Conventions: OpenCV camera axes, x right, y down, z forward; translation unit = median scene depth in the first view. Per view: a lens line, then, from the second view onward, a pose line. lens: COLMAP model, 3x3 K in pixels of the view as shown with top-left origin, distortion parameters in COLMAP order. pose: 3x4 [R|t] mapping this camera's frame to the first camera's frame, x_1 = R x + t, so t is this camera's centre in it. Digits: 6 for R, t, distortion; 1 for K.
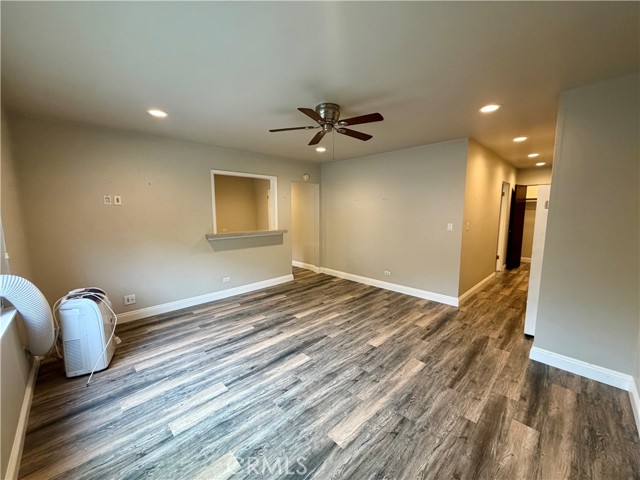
lens RADIAL K [[253.1, 0, 319.4], [0, 253.1, 241.4], [0, 0, 1]] dist [0.000212, -0.000231]
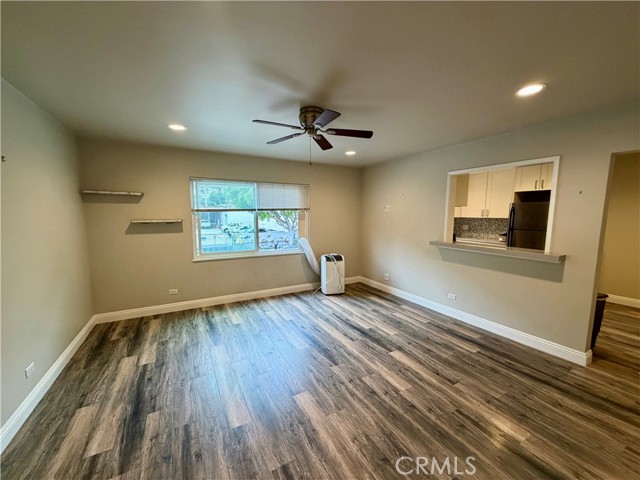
lens RADIAL K [[253.1, 0, 319.4], [0, 253.1, 241.4], [0, 0, 1]] dist [0.000212, -0.000231]
pose [[-0.263506, 0.109998, -0.958366, 0.755332], [-0.120729, 0.981906, 0.145895, -0.140818], [0.957073, 0.154146, -0.245458, 1.013437]]
